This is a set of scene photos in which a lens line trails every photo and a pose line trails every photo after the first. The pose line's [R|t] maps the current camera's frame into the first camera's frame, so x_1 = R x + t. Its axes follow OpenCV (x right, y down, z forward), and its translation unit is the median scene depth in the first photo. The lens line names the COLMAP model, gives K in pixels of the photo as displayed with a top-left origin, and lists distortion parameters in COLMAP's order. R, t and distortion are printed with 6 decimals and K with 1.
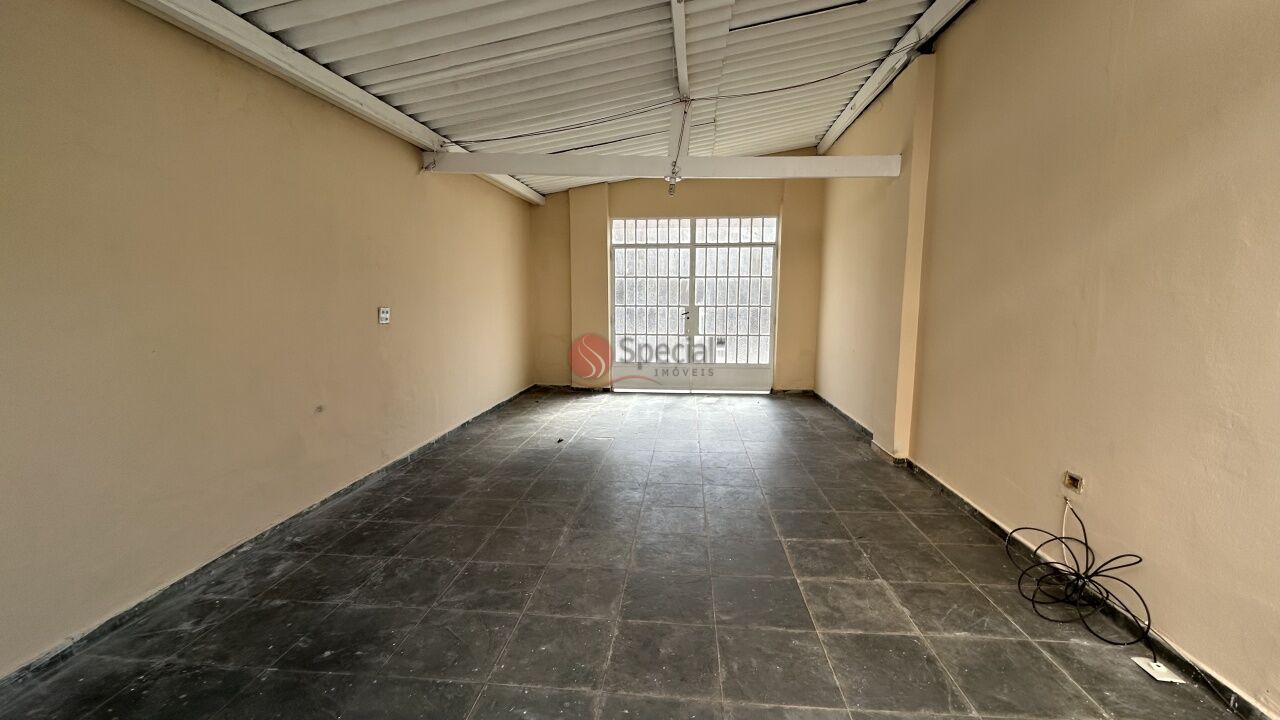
lens RADIAL K [[519.0, 0, 640.0], [0, 519.0, 361.4], [0, 0, 1]] dist [-0.003565, 0.000444]
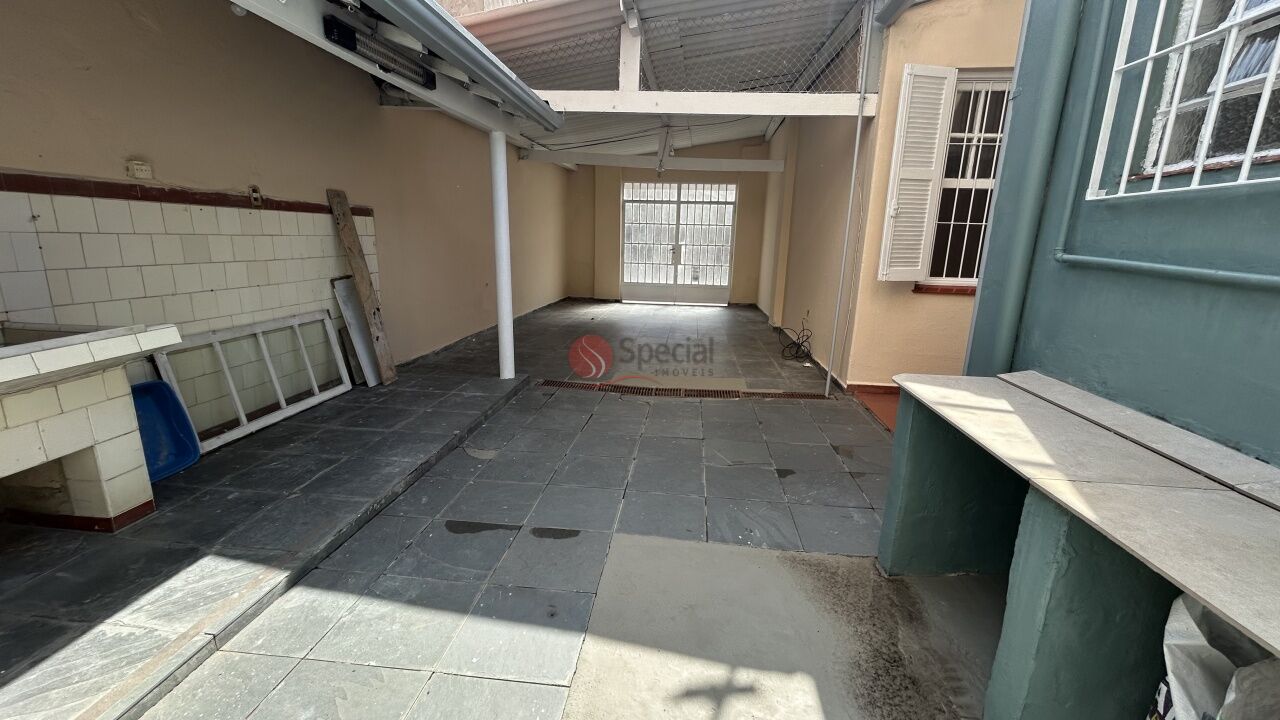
lens RADIAL K [[519.0, 0, 640.0], [0, 519.0, 361.4], [0, 0, 1]] dist [-0.003565, 0.000444]
pose [[0.999570, 0.029014, -0.004189, 0.011808], [-0.028413, 0.994041, 0.105236, 0.073594], [0.007217, -0.105071, 0.994438, -0.515319]]
